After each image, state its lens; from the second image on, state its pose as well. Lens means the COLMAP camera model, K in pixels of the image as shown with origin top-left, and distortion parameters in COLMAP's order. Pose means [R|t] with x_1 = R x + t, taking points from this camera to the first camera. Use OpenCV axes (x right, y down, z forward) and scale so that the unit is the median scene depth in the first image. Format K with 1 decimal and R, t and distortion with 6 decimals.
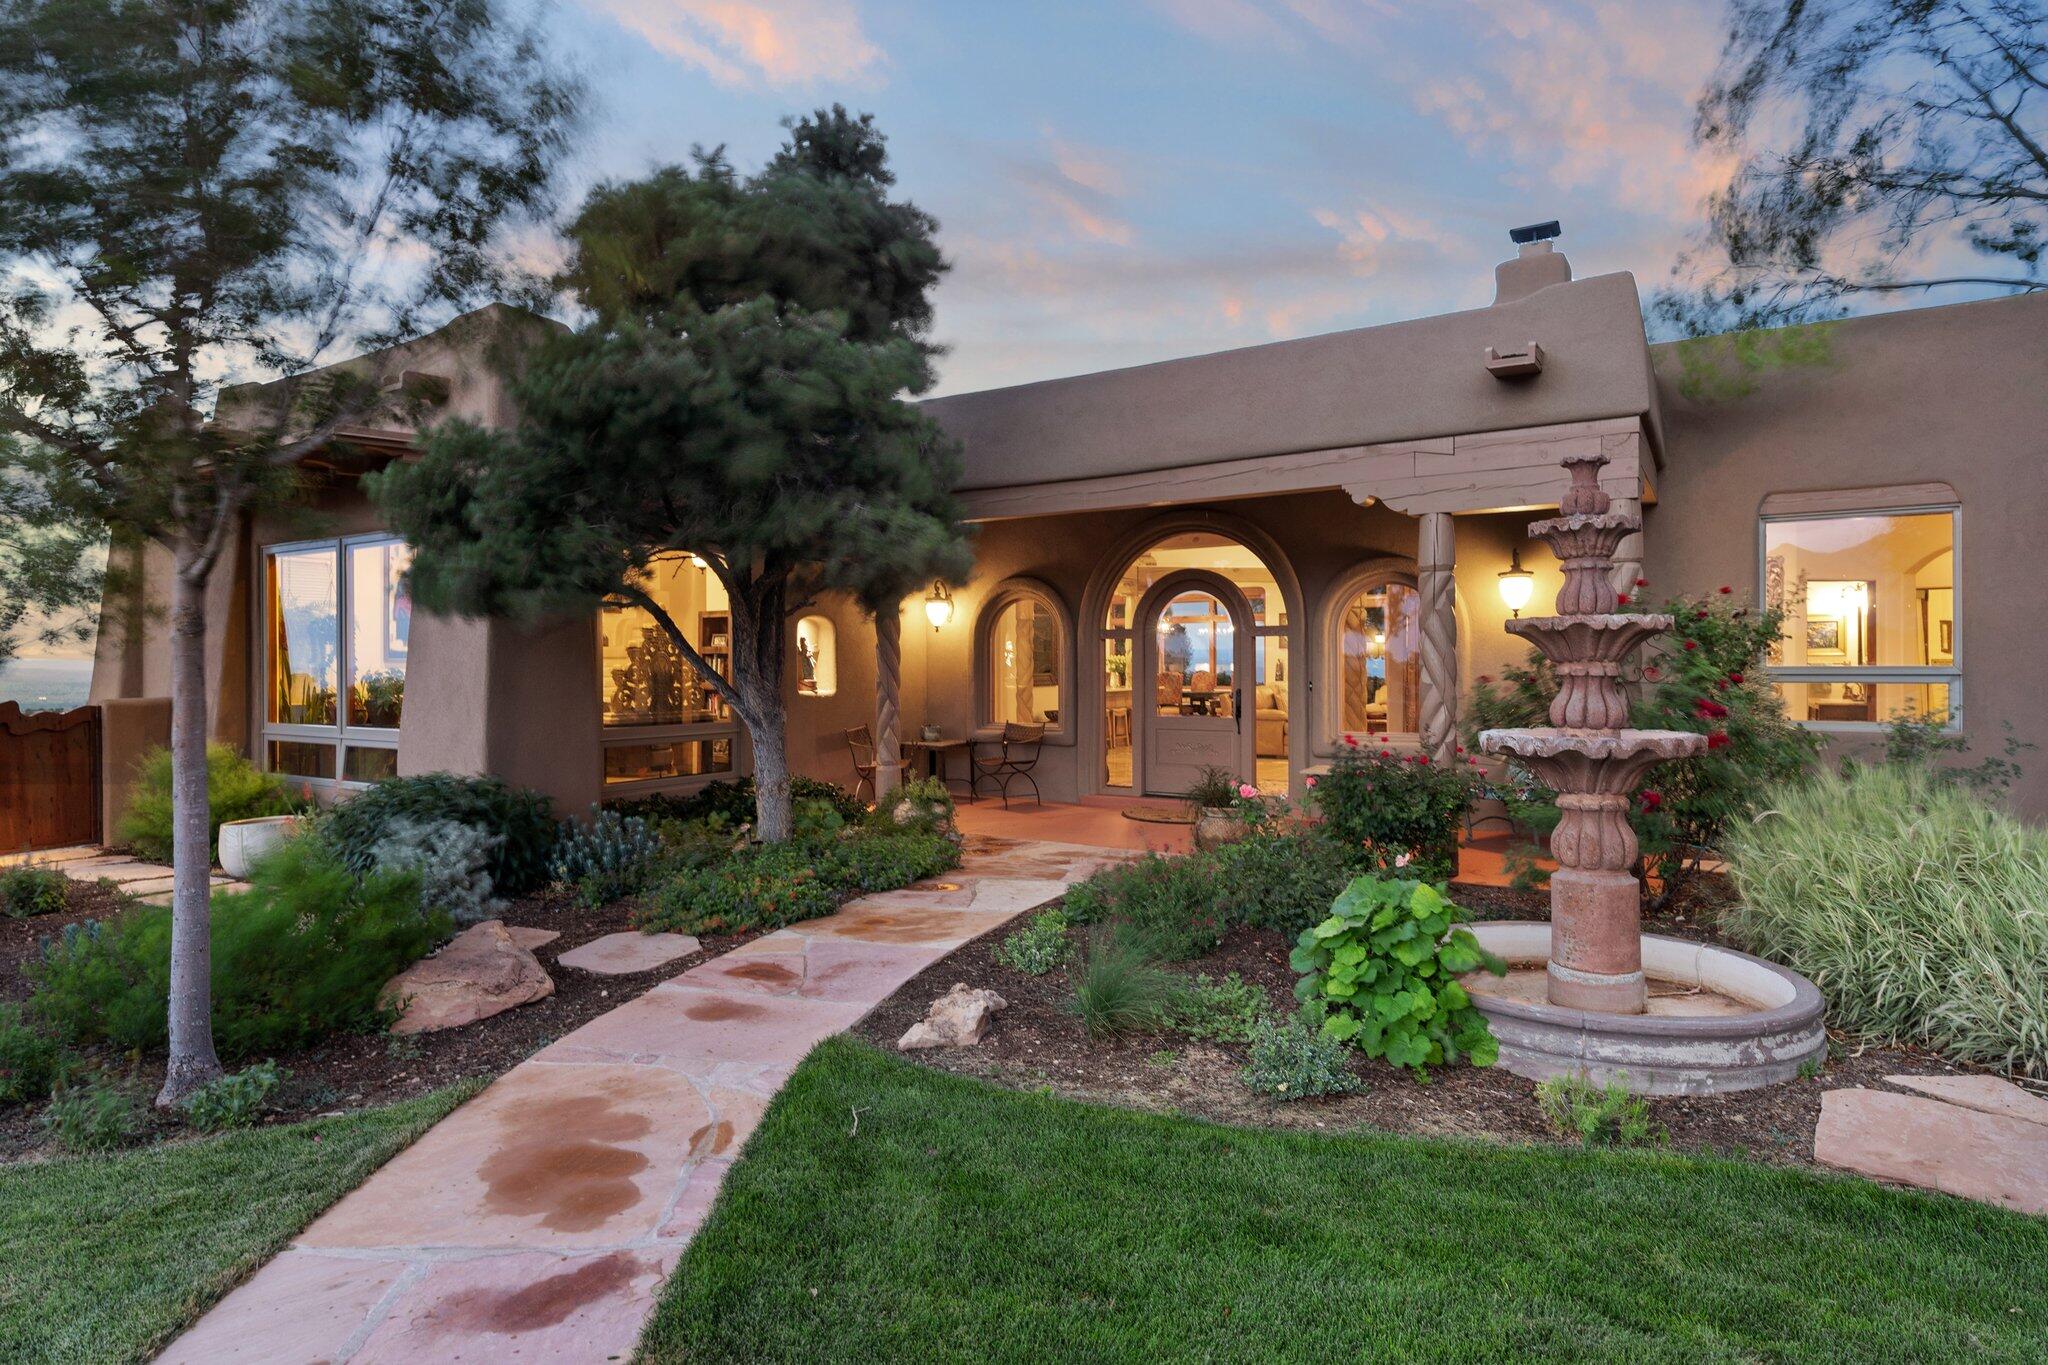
lens RADIAL K [[1176.7, 0, 1024.0], [0, 1176.7, 682.5], [0, 0, 1]] dist [0.000398, 0.000633]
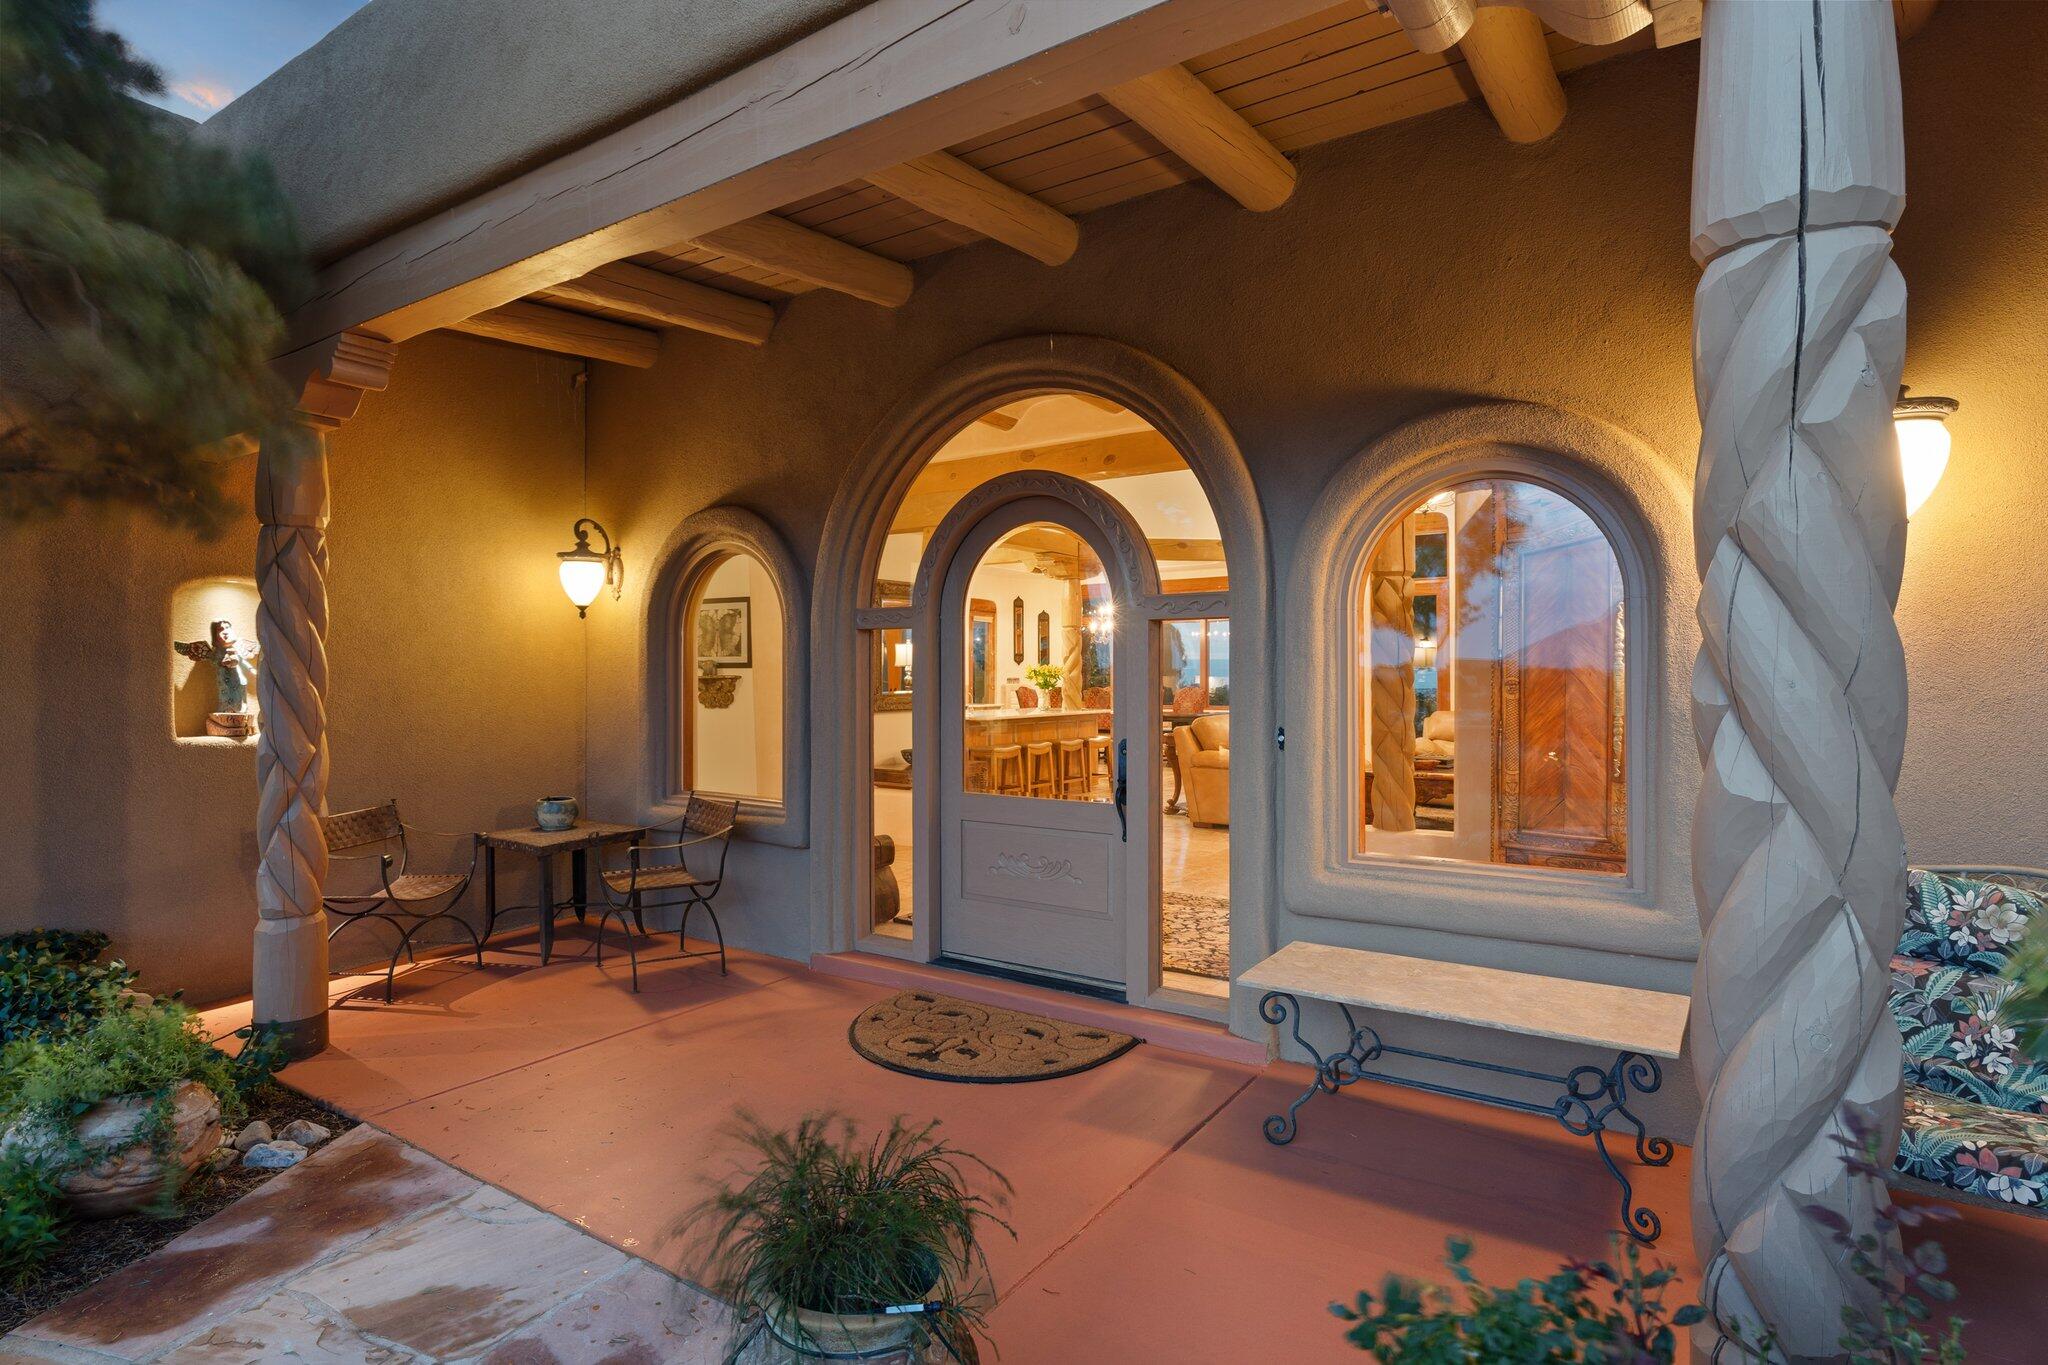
lens RADIAL K [[1176.7, 0, 1024.0], [0, 1176.7, 682.5], [0, 0, 1]] dist [0.000398, 0.000633]
pose [[0.999527, 0.005641, -0.030237, 0.140139], [-0.005893, 0.999949, -0.008236, -0.010470], [0.030189, 0.008410, 0.999509, 0.497445]]
